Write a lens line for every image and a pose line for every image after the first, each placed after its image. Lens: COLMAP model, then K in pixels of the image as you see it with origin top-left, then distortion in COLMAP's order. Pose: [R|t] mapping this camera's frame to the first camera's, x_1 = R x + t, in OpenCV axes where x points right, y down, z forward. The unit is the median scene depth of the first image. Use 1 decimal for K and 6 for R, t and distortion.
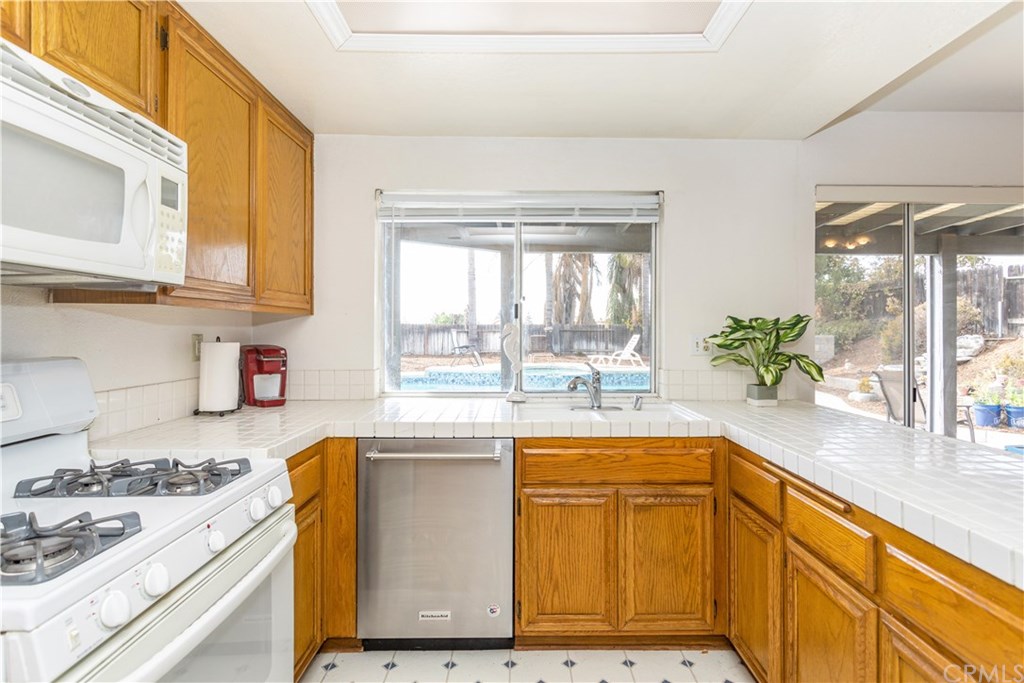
lens RADIAL K [[485.4, 0, 522.0], [0, 485.4, 331.8], [0, 0, 1]] dist [-0.003333, 0.002070]
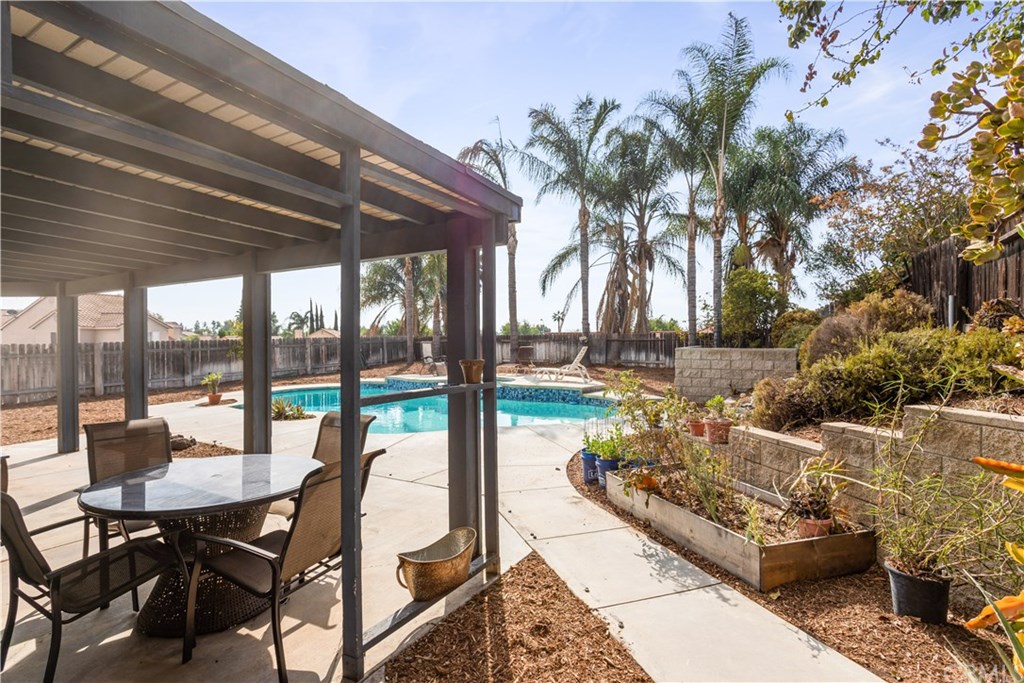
lens RADIAL K [[485.4, 0, 510.3], [0, 485.4, 333.7], [0, 0, 1]] dist [-0.003333, 0.002070]
pose [[0.862323, -0.012498, -0.506204, 3.854462], [0.008389, 0.999911, -0.010396, -0.063670], [0.506289, 0.004718, 0.862351, 0.957108]]
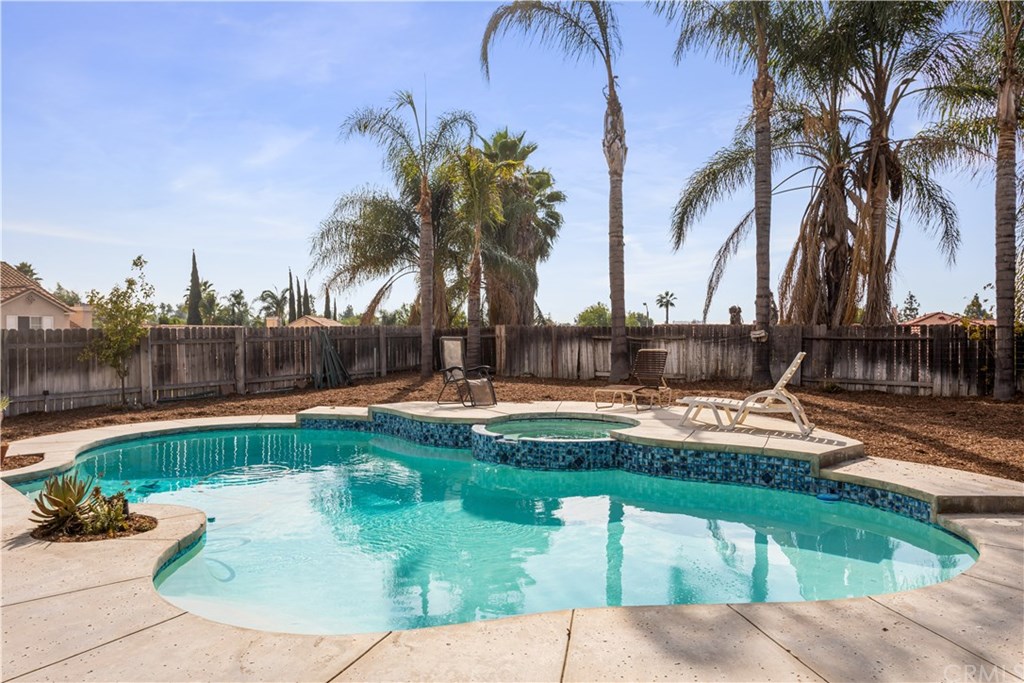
lens RADIAL K [[730.2, 0, 510.7], [0, 730.2, 328.9], [0, 0, 1]] dist [0.002135, 0.002038]
pose [[0.803489, -0.001477, -0.595317, 2.700873], [-0.003224, 0.999971, -0.006834, -0.054254], [0.595311, 0.007410, 0.803462, 2.459949]]
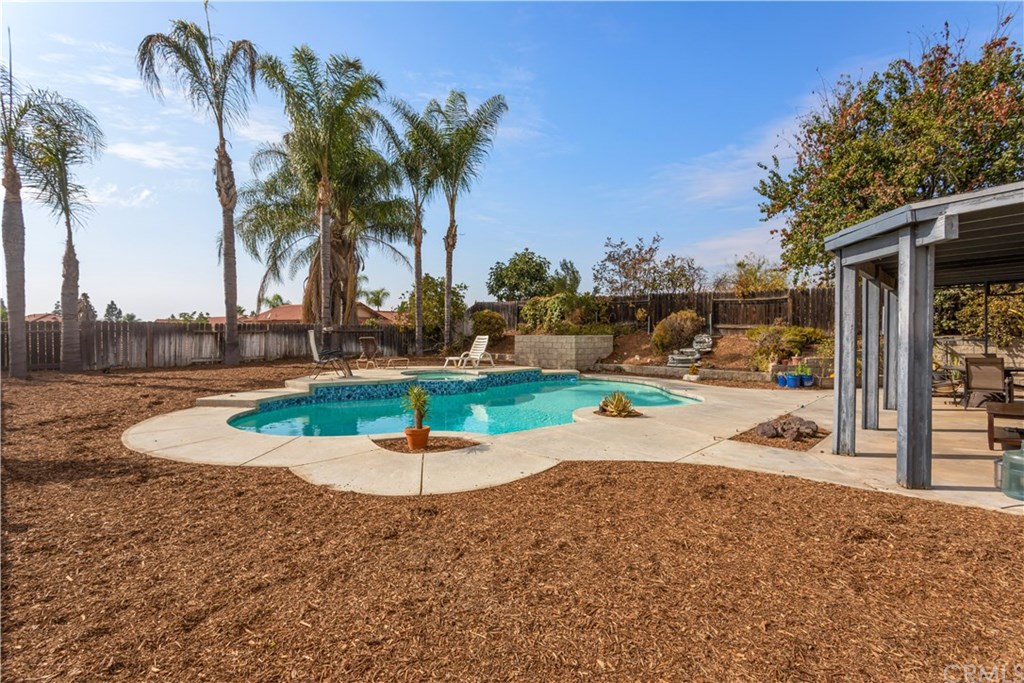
lens RADIAL K [[485.4, 0, 502.9], [0, 485.4, 339.4], [0, 0, 1]] dist [-0.003333, 0.002070]
pose [[0.704438, -0.013349, 0.709640, -3.117842], [0.001129, 0.999843, 0.017687, -0.028482], [-0.709765, -0.011659, 0.704342, 1.619777]]
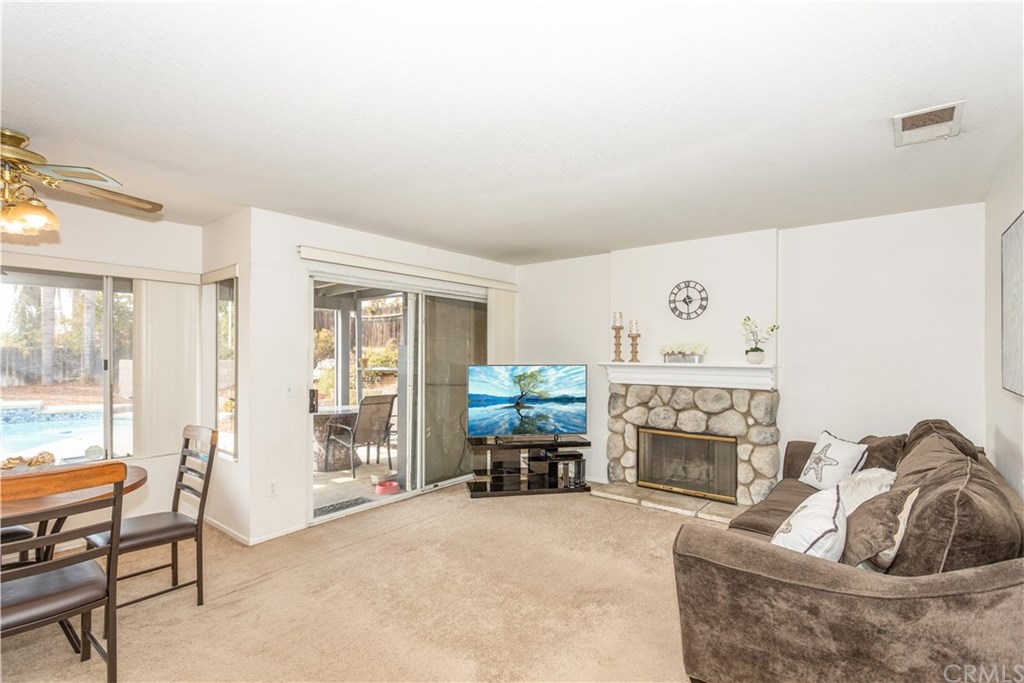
lens RADIAL K [[485.4, 0, 500.7], [0, 485.4, 349.8], [0, 0, 1]] dist [-0.003333, 0.002070]
pose [[0.635348, 0.005084, 0.772209, 1.053494], [0.000396, 0.999976, -0.006909, -0.037977], [-0.772225, 0.004696, 0.635331, -0.816809]]
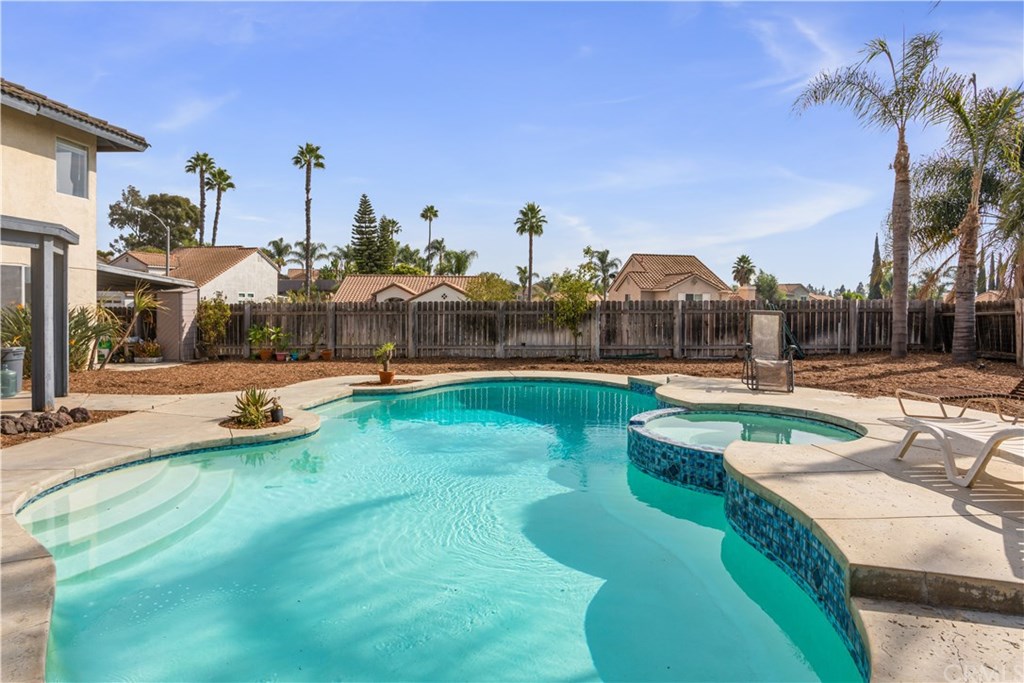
lens RADIAL K [[586.1, 0, 498.1], [0, 586.1, 305.7], [0, 0, 1]] dist [-0.002719, 0.001345]
pose [[-0.095932, 0.004220, -0.995379, 3.149715], [-0.012705, 0.999904, 0.005464, -0.062075], [0.995307, 0.013170, -0.095869, 5.213098]]
